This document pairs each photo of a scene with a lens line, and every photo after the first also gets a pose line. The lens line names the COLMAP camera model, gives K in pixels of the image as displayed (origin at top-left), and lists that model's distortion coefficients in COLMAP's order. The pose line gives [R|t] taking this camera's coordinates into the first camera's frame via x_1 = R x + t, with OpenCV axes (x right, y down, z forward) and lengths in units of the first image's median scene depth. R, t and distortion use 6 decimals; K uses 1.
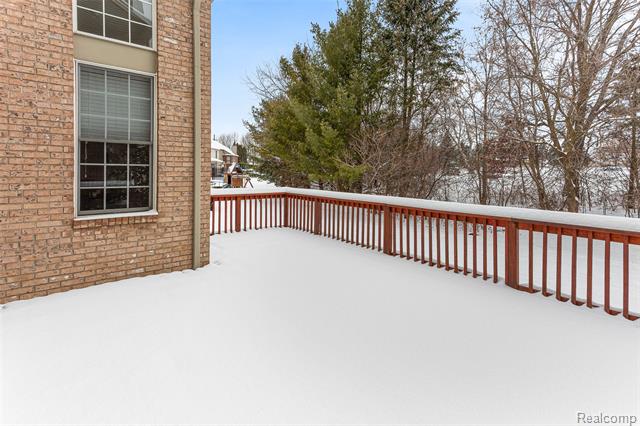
lens RADIAL K [[311.8, 0, 312.7], [0, 311.8, 177.6], [0, 0, 1]] dist [0.023136, 0.000072]
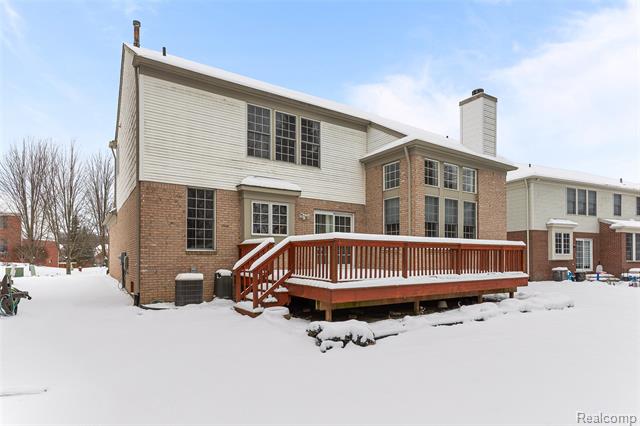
lens RADIAL K [[362.5, 0, 330.6], [0, 362.5, 261.2], [0, 0, 1]] dist [0.002635, 0.000190]
pose [[-0.072935, -0.004650, -0.997326, 2.576680], [-0.014466, 0.999889, -0.003604, 0.236888], [0.997232, 0.014164, -0.072994, 0.663151]]
